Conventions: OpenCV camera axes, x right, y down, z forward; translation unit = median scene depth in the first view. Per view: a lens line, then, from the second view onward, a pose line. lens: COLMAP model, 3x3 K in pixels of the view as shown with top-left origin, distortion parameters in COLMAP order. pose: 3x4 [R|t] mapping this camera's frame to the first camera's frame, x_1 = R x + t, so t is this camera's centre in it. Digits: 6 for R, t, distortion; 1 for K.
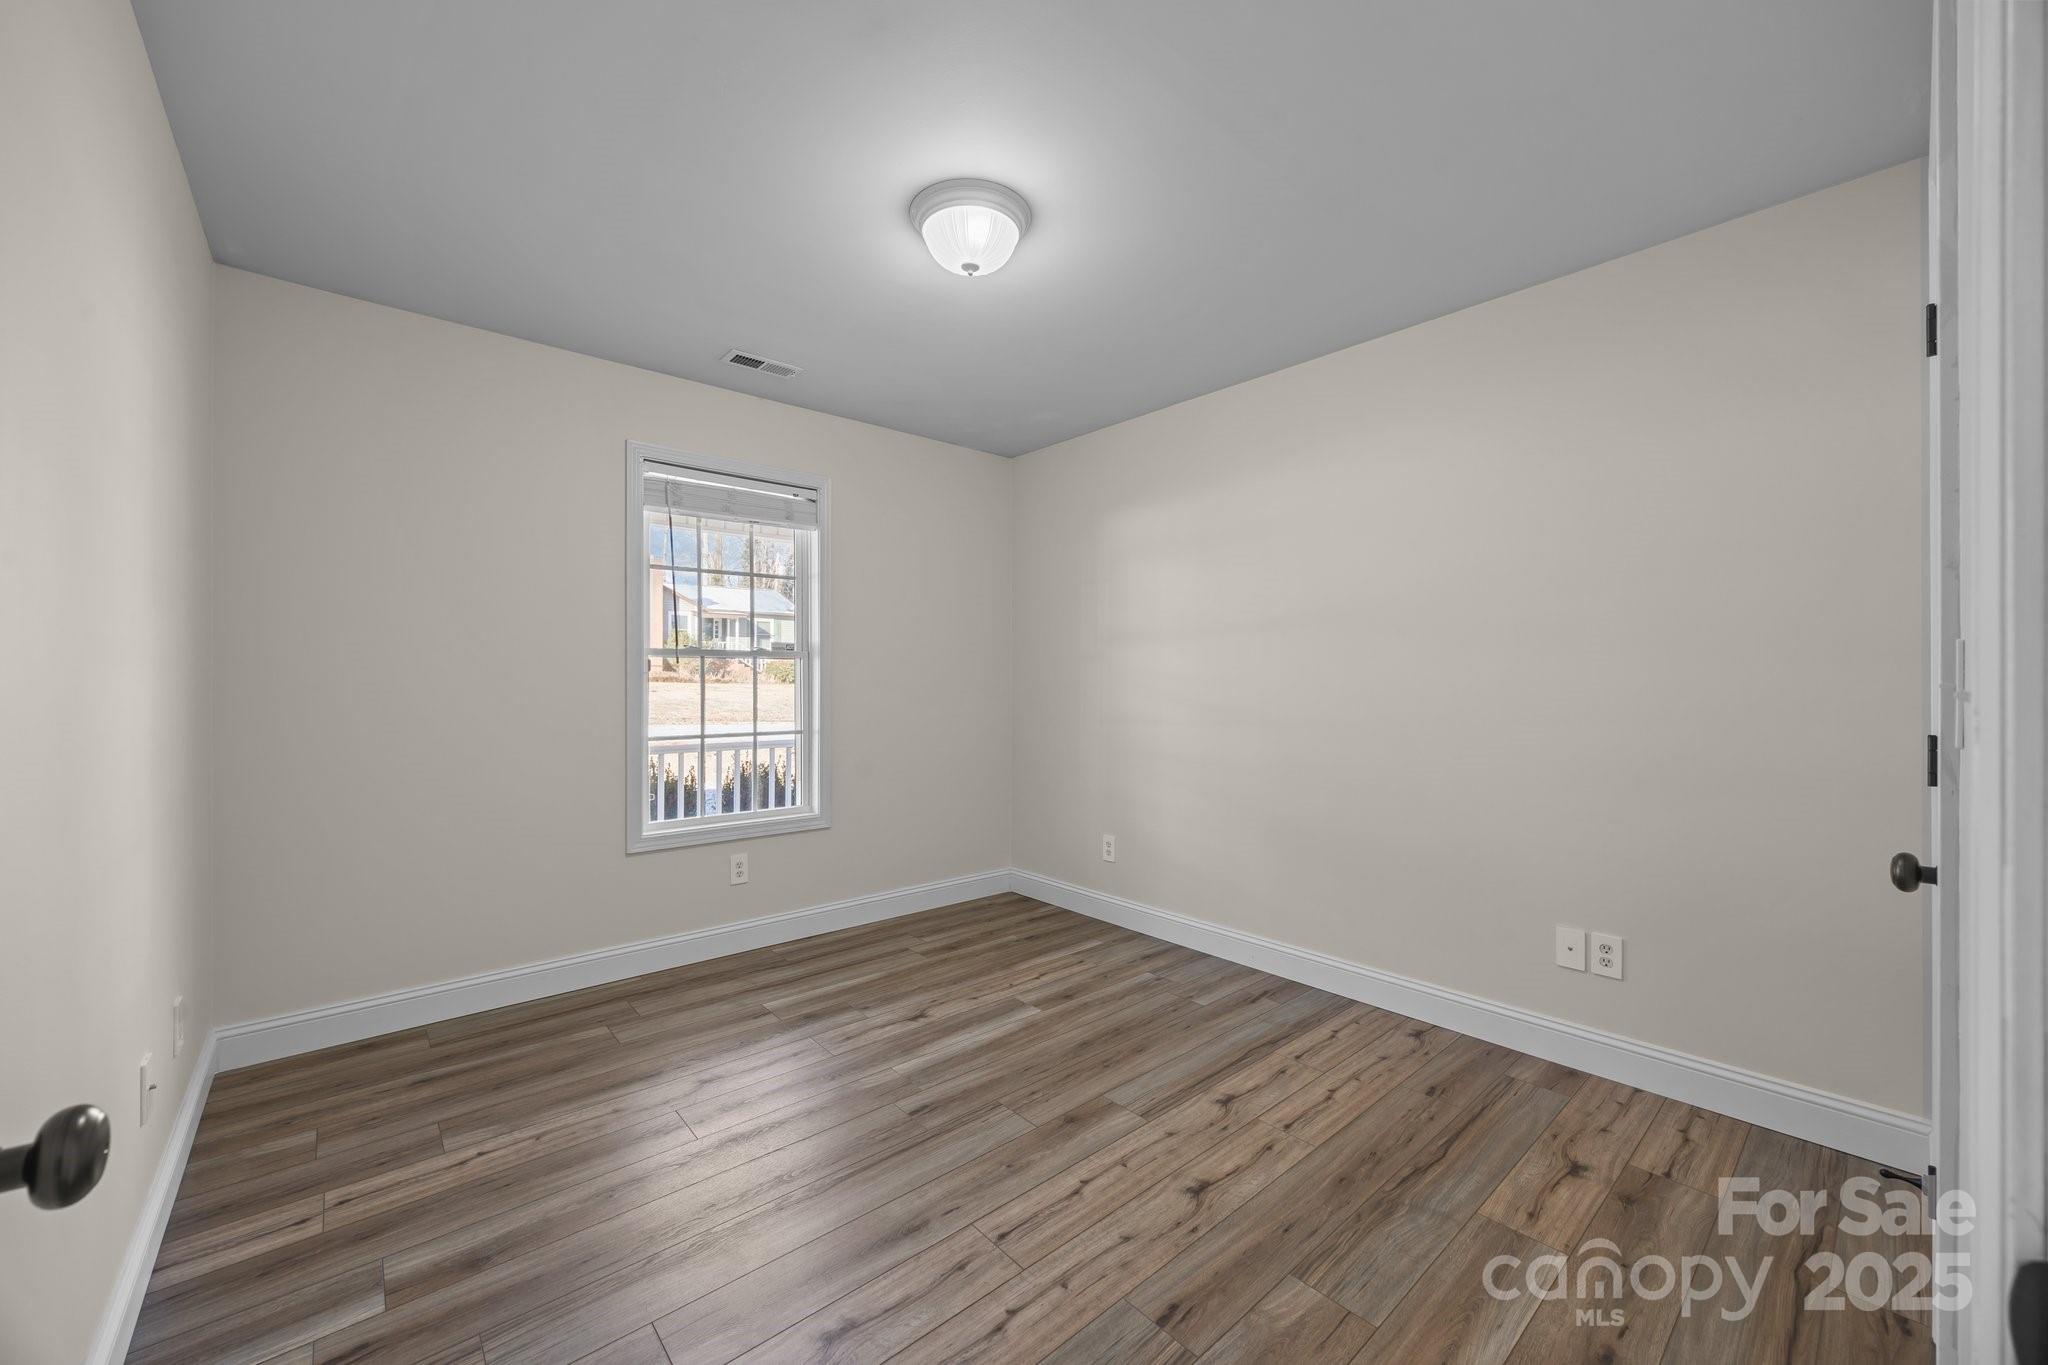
lens RADIAL K [[786.0, 0, 1021.4], [0, 786.0, 685.2], [0, 0, 1]] dist [-0.004087, -0.000227]
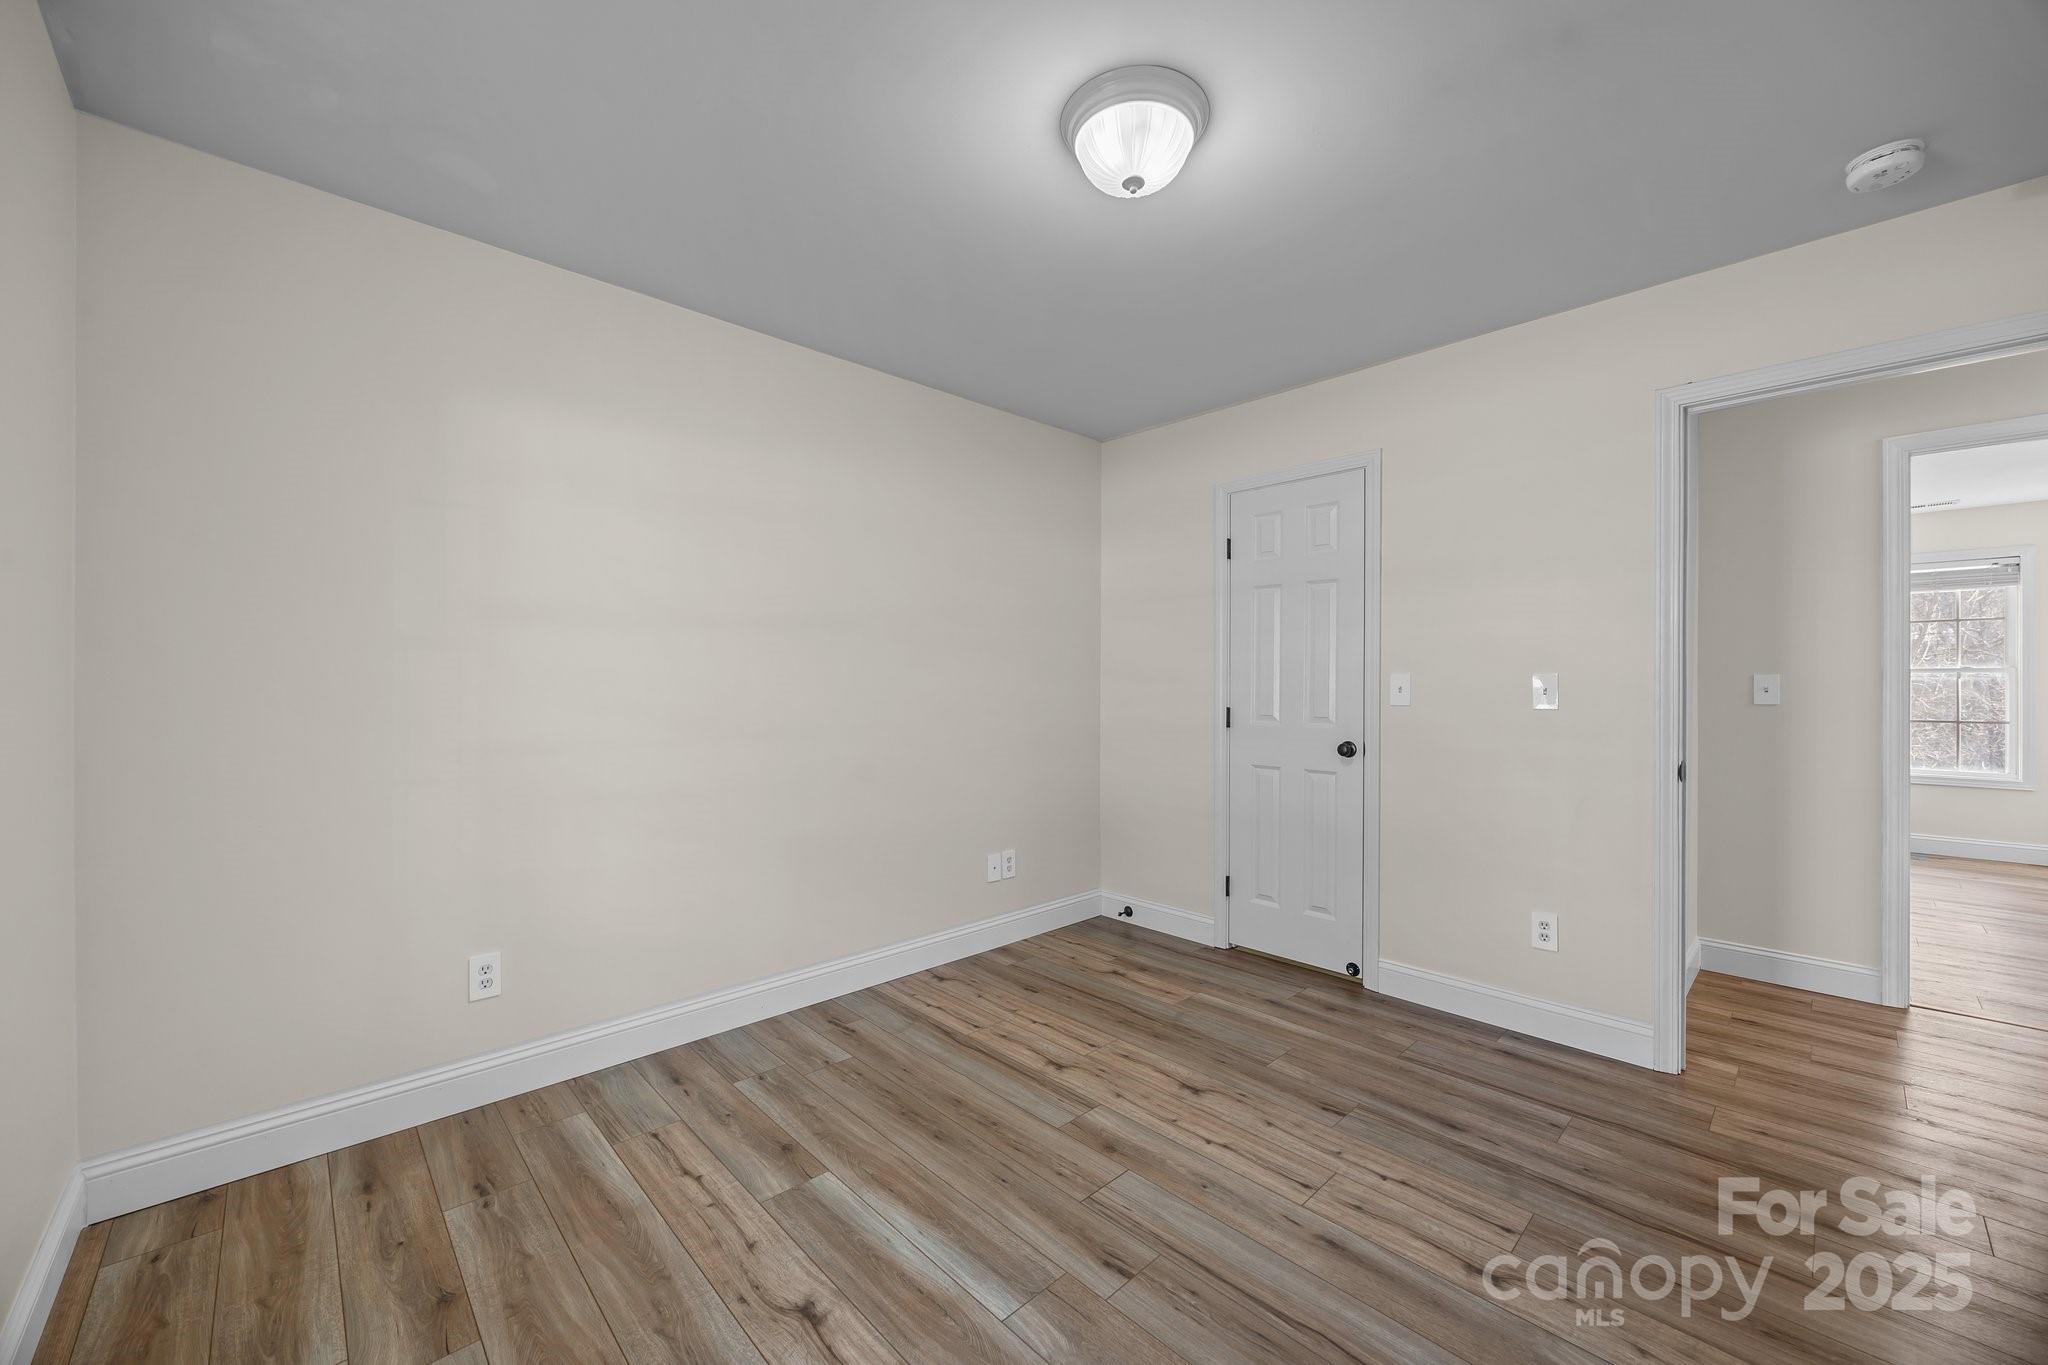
lens RADIAL K [[786.0, 0, 1023.3], [0, 786.0, 682.5], [0, 0, 1]] dist [-0.004087, -0.000227]
pose [[-0.052317, 0.004975, 0.998618, -0.717395], [0.004798, 0.999977, -0.004730, -0.006043], [-0.998619, 0.004544, -0.052339, 0.933331]]
